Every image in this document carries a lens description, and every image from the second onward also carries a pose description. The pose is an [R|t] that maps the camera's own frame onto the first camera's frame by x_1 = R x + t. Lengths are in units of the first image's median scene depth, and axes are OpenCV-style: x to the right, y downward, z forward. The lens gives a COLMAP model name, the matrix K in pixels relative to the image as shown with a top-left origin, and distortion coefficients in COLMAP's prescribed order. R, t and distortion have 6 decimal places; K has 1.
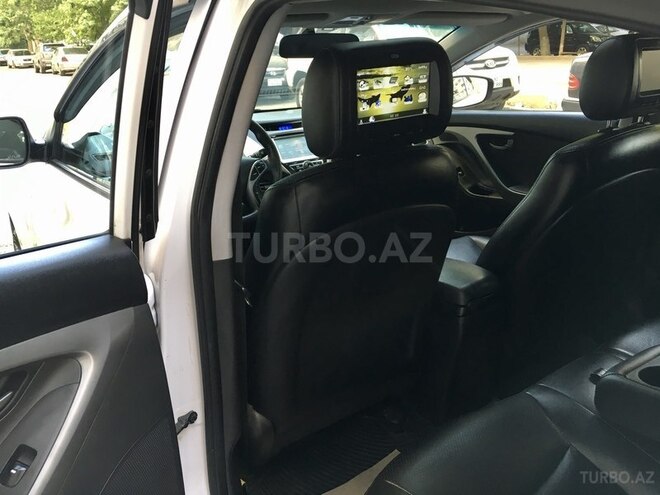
lens RADIAL K [[560.9, 0, 330.2], [0, 560.9, 248.1], [0, 0, 1]] dist [0.054045, -0.020154]
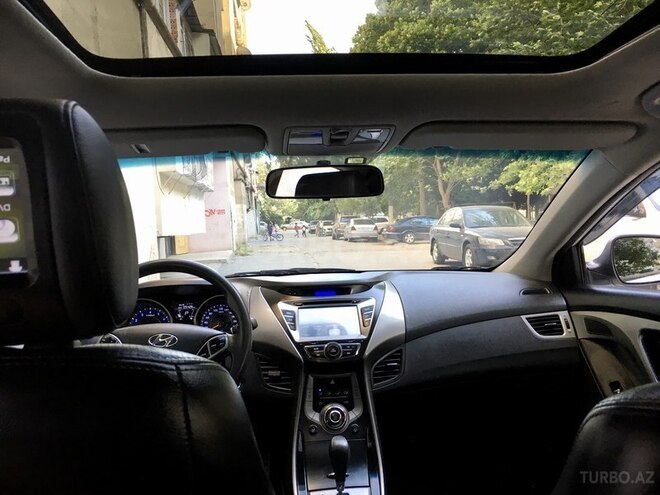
lens RADIAL K [[560.9, 0, 329.9], [0, 560.9, 246.3], [0, 0, 1]] dist [0.054045, -0.020154]
pose [[0.884574, 0.026646, -0.465637, 0.242749], [-0.159858, 0.955214, -0.249023, -0.084335], [0.438148, 0.294715, 0.849217, 0.331699]]
